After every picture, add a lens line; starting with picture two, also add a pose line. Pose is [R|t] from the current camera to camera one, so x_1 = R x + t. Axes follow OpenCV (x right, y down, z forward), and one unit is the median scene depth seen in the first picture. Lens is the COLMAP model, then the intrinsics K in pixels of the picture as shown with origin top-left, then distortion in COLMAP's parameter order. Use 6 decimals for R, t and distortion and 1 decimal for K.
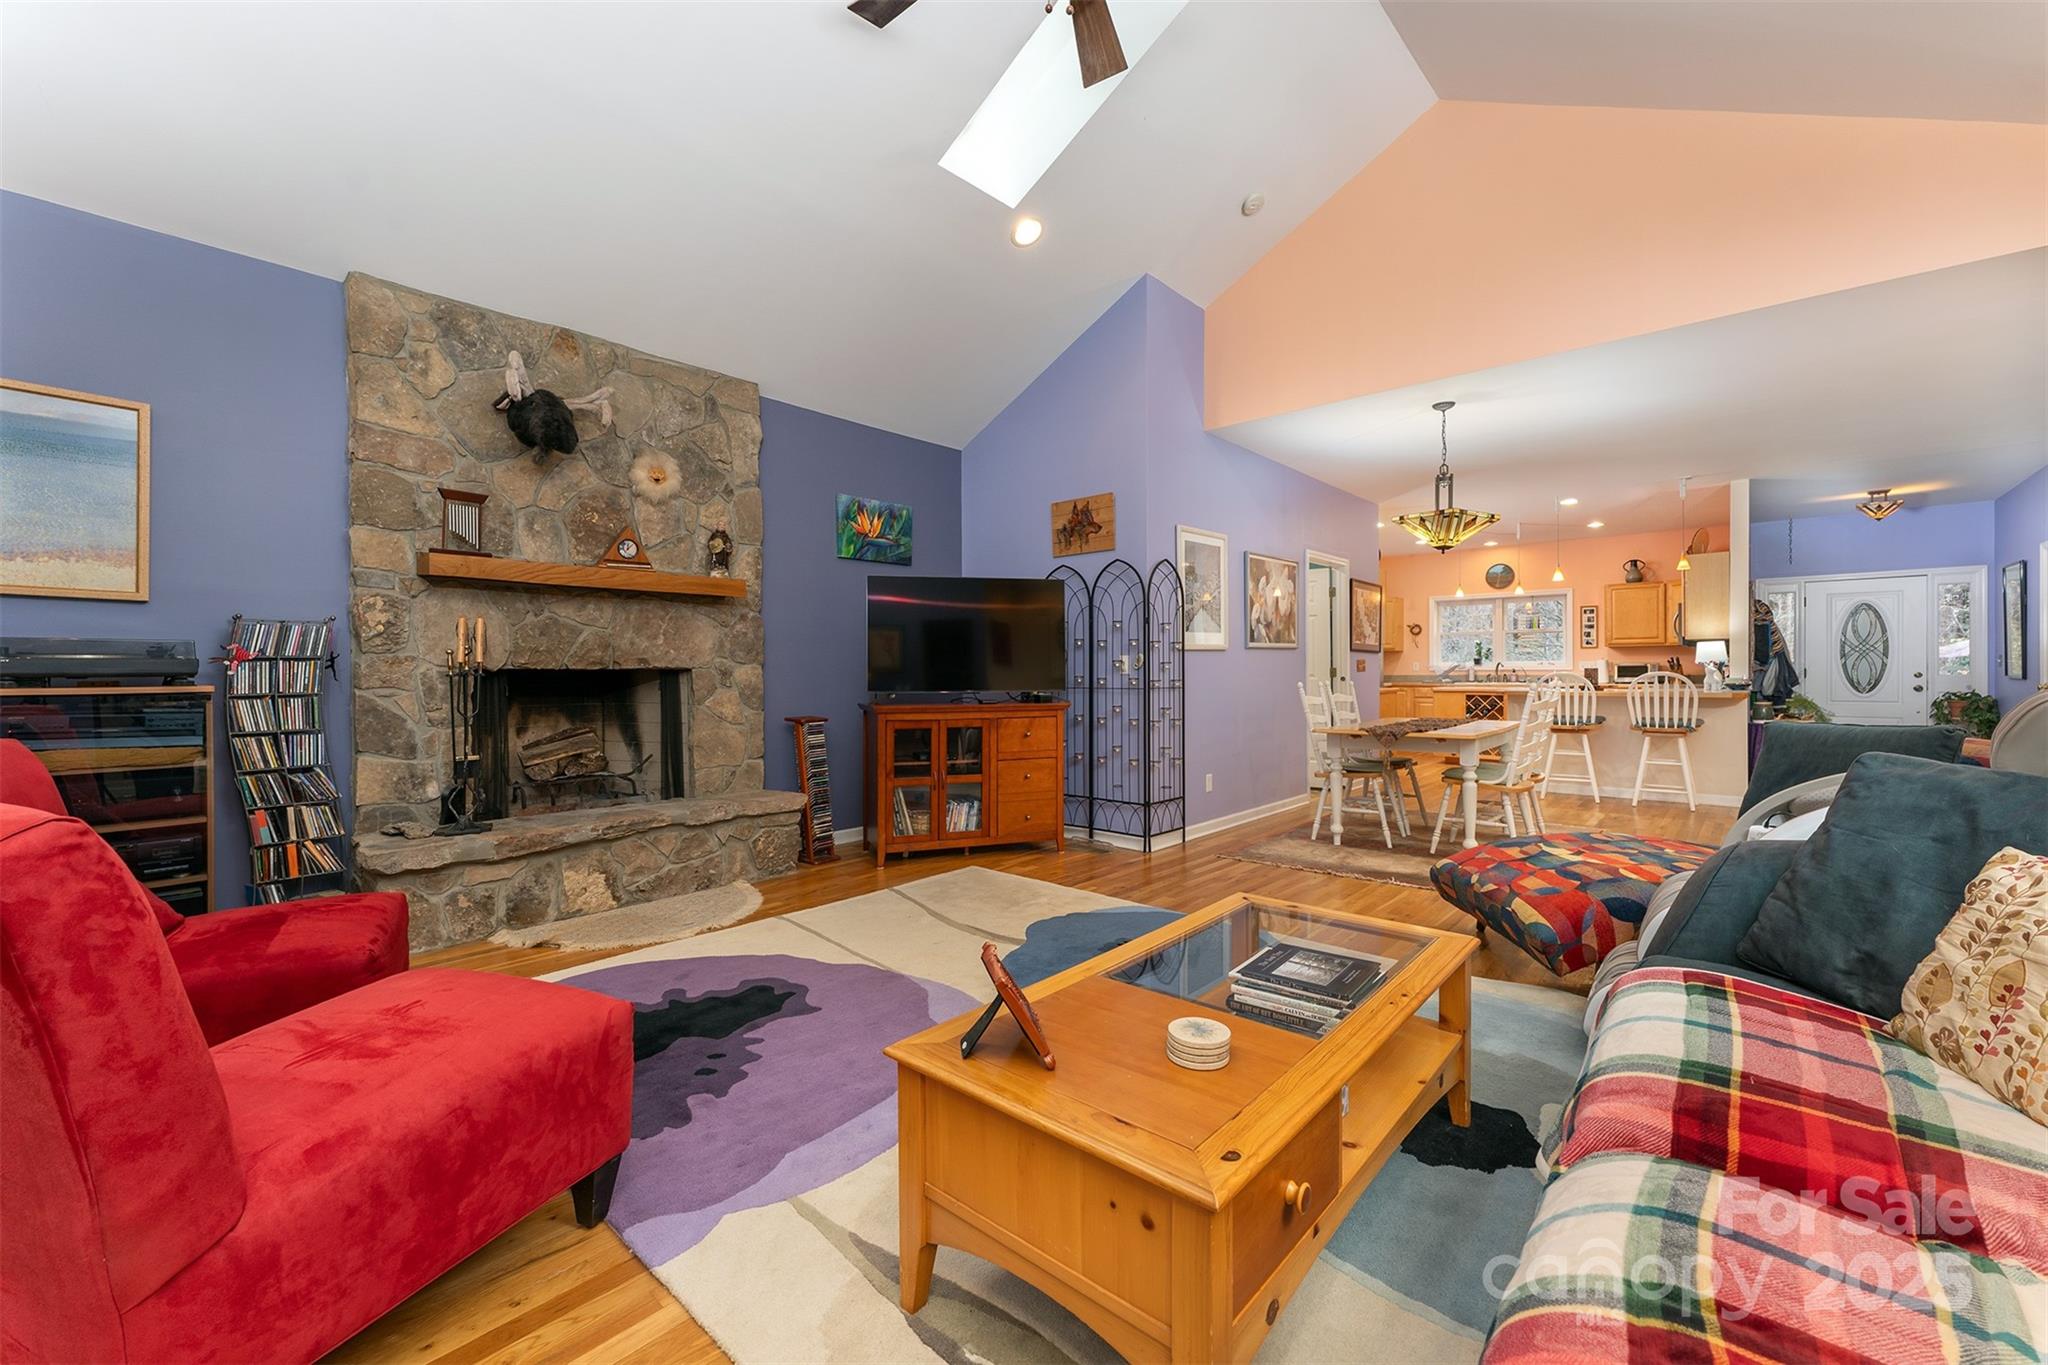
lens RADIAL K [[841.7, 0, 1010.4], [0, 841.7, 674.2], [0, 0, 1]] dist [0.002357, 0.001132]
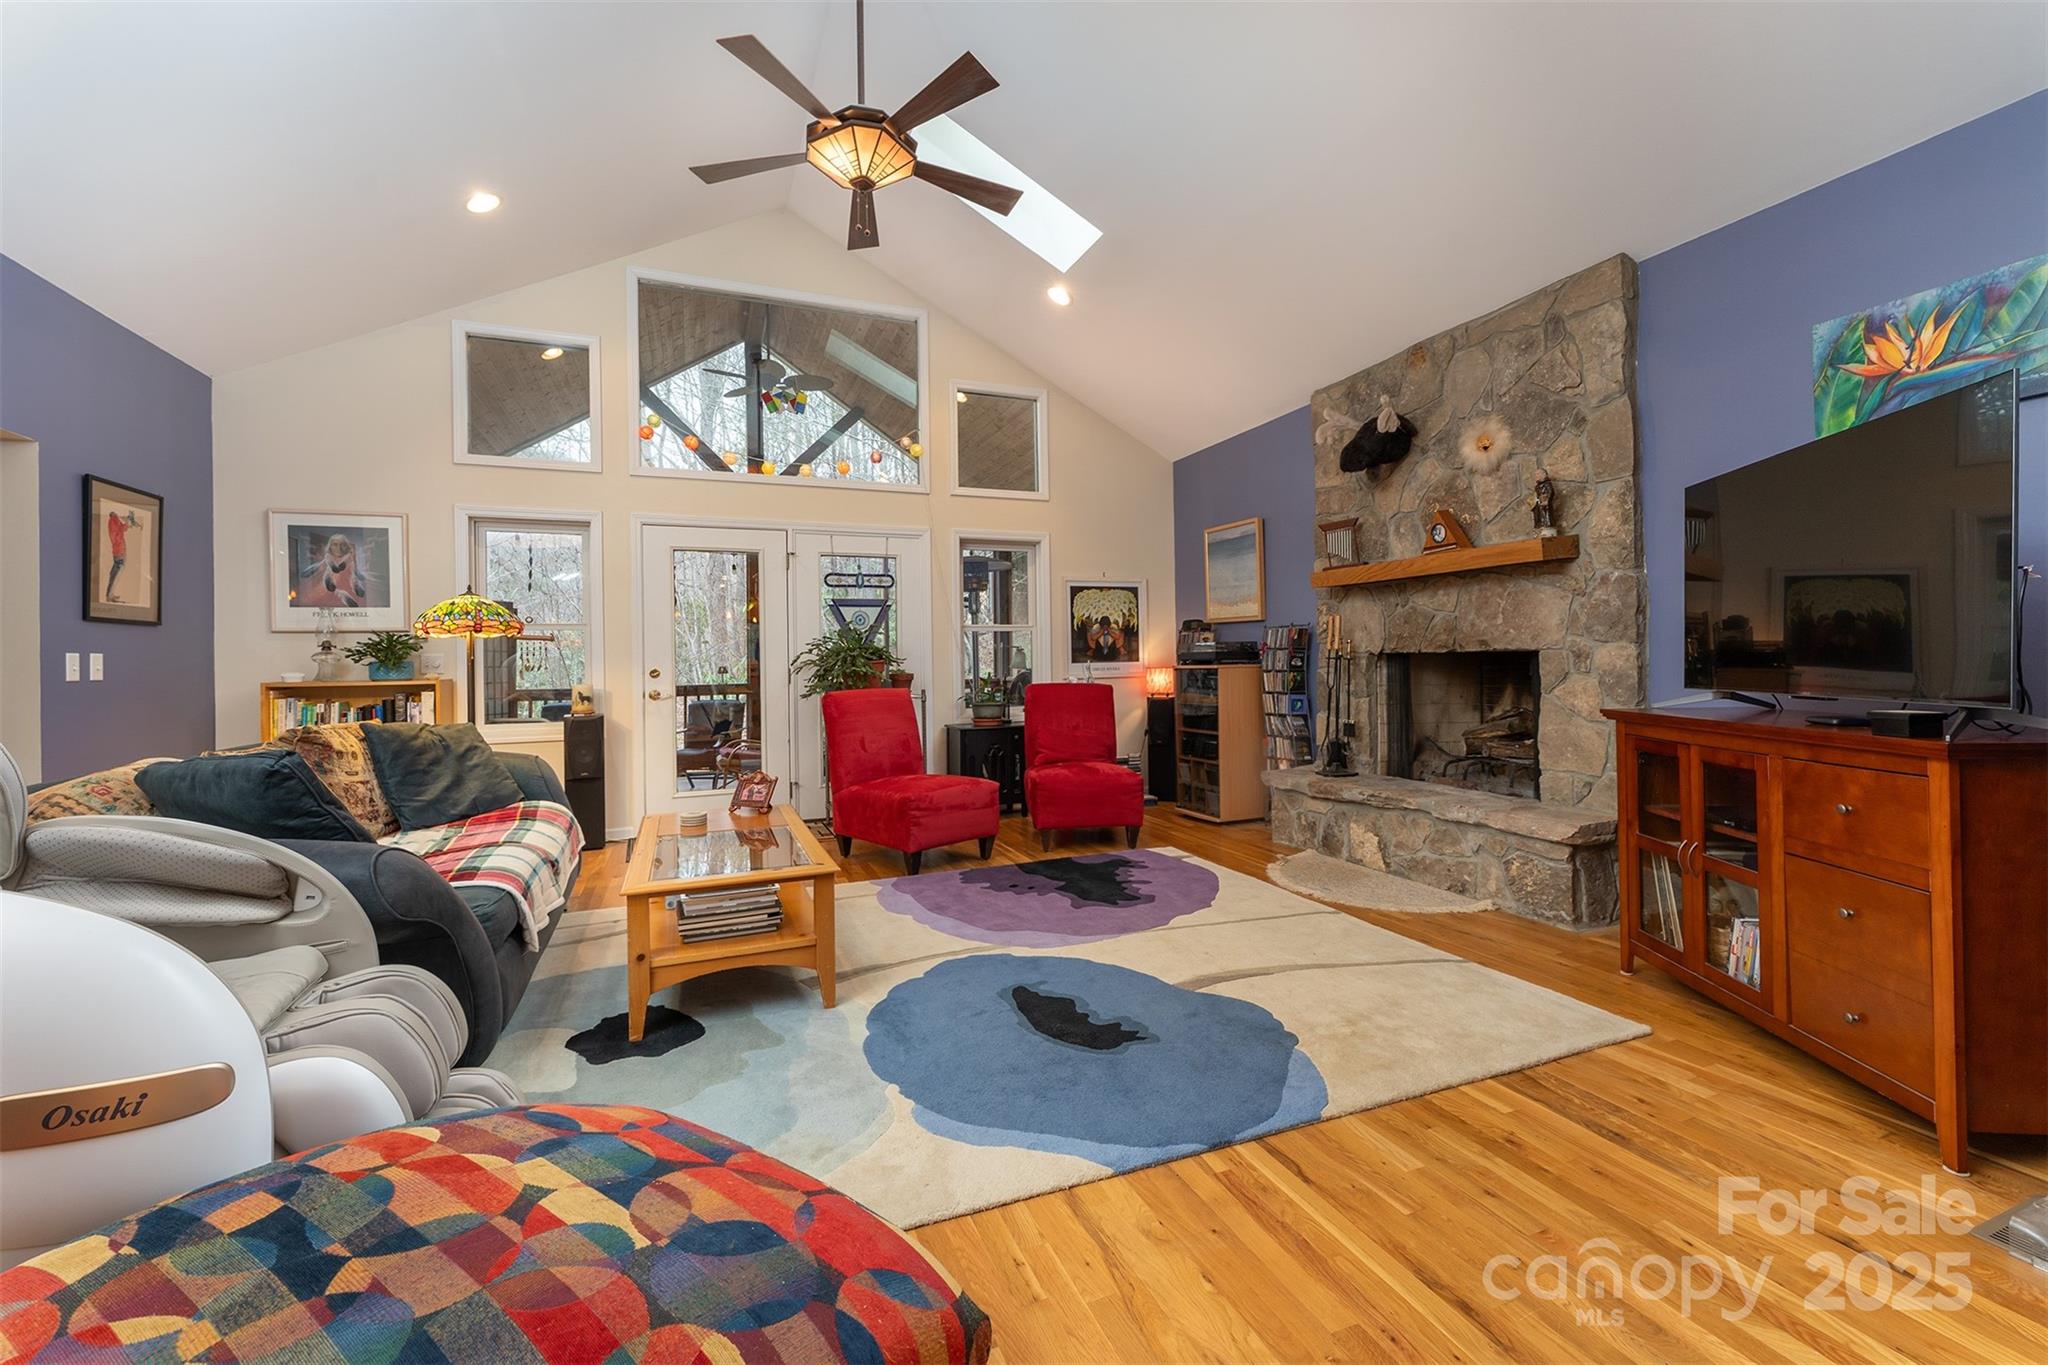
lens RADIAL K [[841.7, 0, 1037.3], [0, 841.7, 653.2], [0, 0, 1]] dist [0.002357, 0.001132]
pose [[-0.443461, 0.003290, -0.896287, 0.506088], [0.015394, 0.999874, -0.003946, -0.006378], [0.896161, -0.015548, -0.443456, 0.769998]]
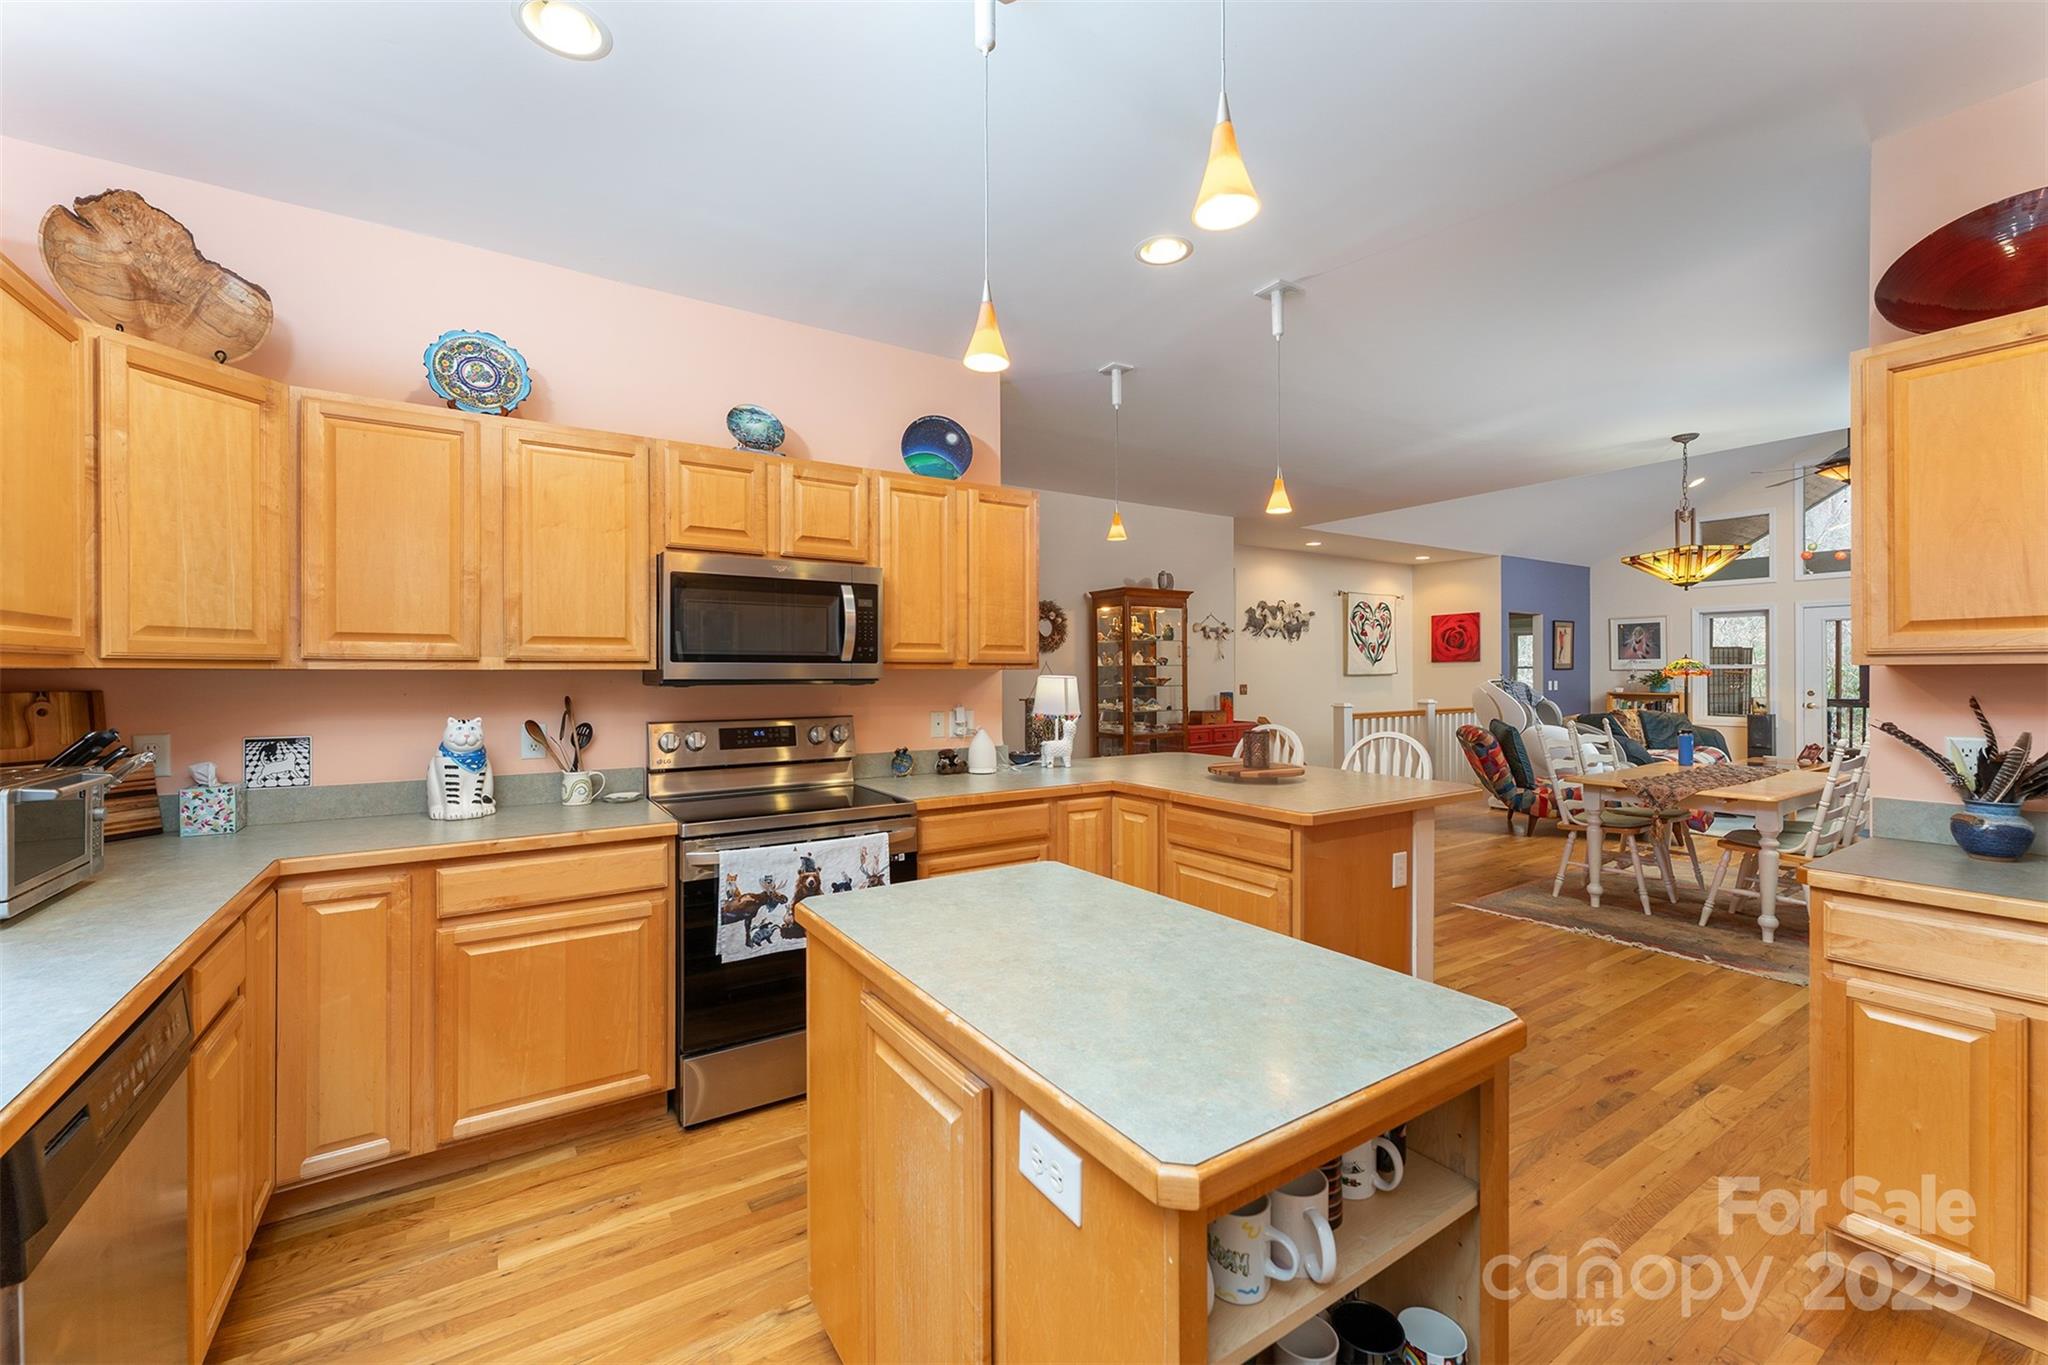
lens RADIAL K [[841.7, 0, 980.6], [0, 841.7, 688.5], [0, 0, 1]] dist [0.002357, 0.001132]
pose [[-0.962127, 0.006683, 0.272521, 0.985233], [0.012336, 0.999743, 0.019036, -0.056154], [-0.272324, 0.021677, -0.961961, 2.047821]]
